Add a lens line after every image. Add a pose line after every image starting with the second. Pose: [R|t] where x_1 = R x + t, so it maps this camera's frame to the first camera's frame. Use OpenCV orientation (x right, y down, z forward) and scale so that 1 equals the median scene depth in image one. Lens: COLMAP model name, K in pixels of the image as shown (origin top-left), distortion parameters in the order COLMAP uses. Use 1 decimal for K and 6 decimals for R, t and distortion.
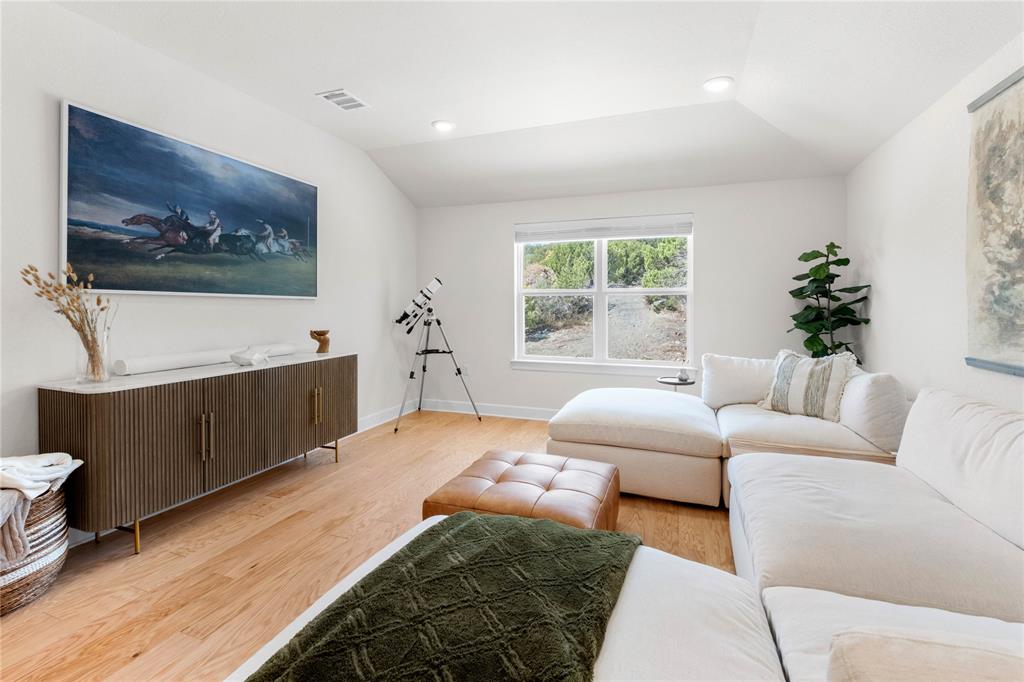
lens RADIAL K [[442.8, 0, 512.0], [0, 442.8, 302.8], [0, 0, 1]] dist [-0.001263, -0.000188]
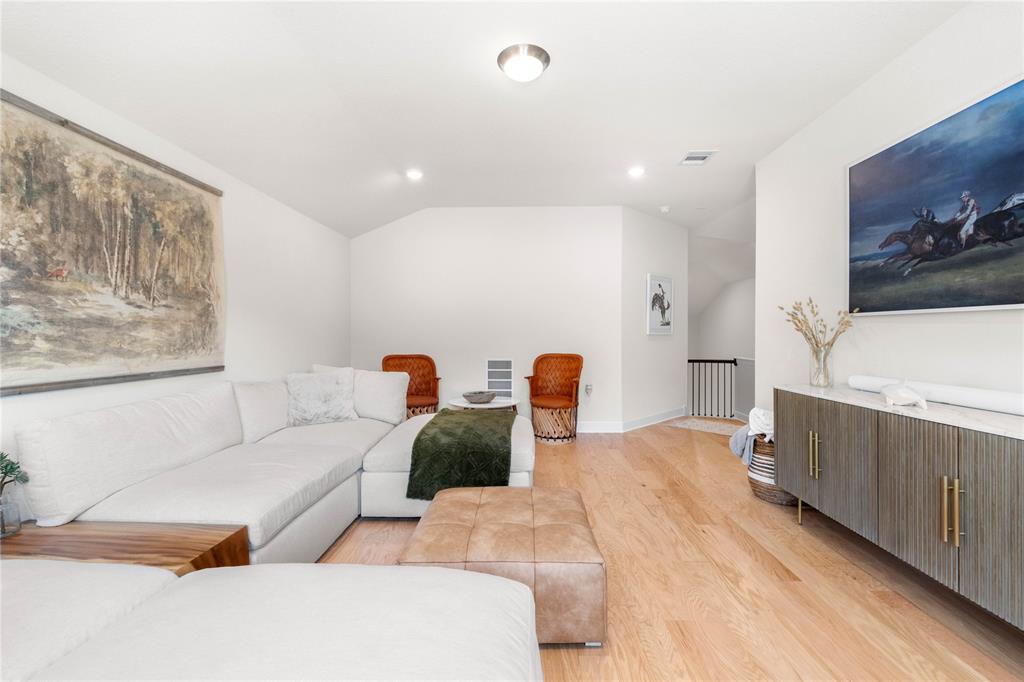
lens RADIAL K [[446.0, 0, 513.8], [0, 446.0, 341.3], [0, 0, 1]] dist [-0.004975, -0.000758]
pose [[-0.944112, 0.007476, -0.329539, 0.264959], [0.005162, 0.999955, 0.007896, 0.026259], [0.329583, 0.005754, -0.944109, 1.533165]]
